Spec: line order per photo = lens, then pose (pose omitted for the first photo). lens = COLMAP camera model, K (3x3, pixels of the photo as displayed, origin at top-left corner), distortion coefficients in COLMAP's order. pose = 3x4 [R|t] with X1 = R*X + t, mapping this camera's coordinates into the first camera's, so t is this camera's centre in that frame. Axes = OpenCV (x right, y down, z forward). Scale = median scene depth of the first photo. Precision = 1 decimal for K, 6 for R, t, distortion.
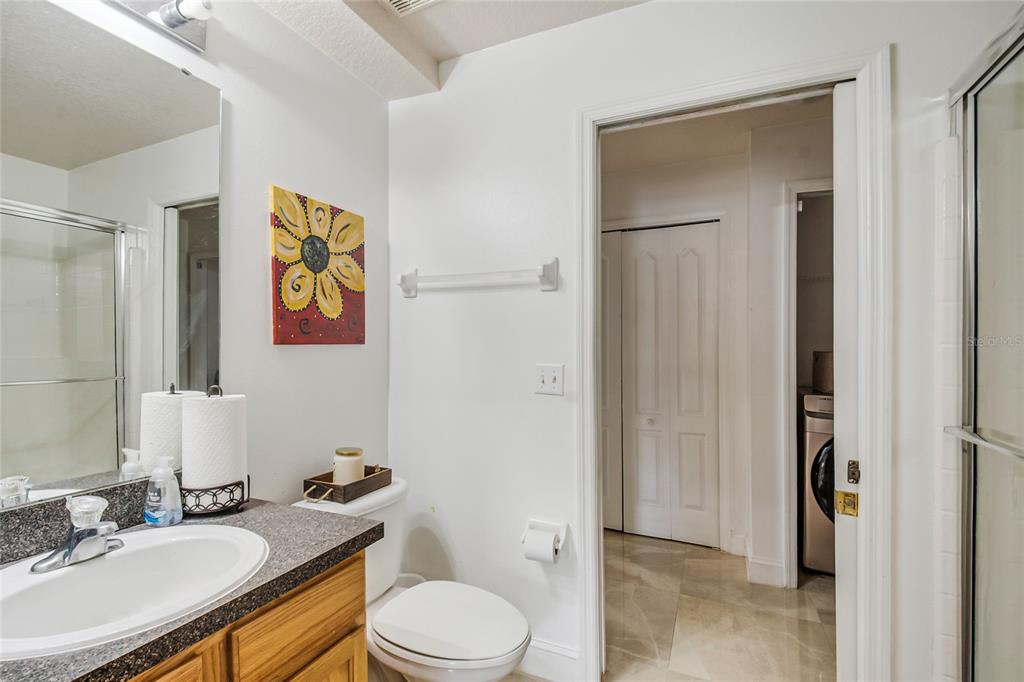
lens RADIAL K [[458.4, 0, 517.6], [0, 458.4, 347.9], [0, 0, 1]] dist [0.027270, -0.030526]
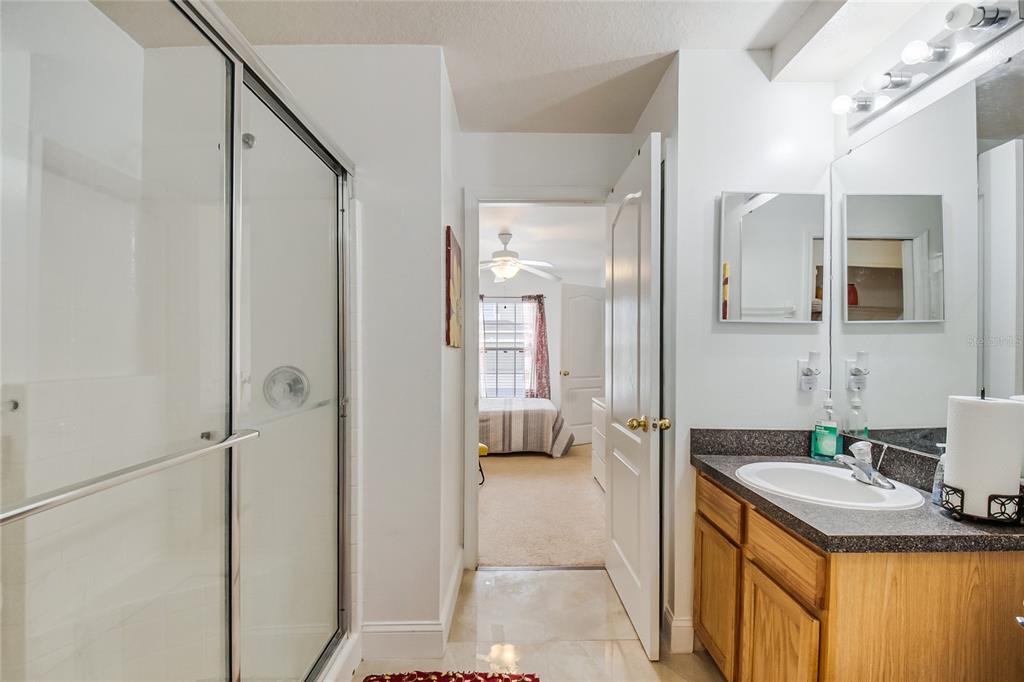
lens RADIAL K [[458.4, 0, 517.6], [0, 458.4, 347.9], [0, 0, 1]] dist [0.027270, -0.030526]
pose [[-0.905313, -0.008933, -0.424652, 0.753084], [-0.009455, 0.999955, -0.000878, 0.018284], [0.424640, 0.003220, -0.905356, 1.802412]]
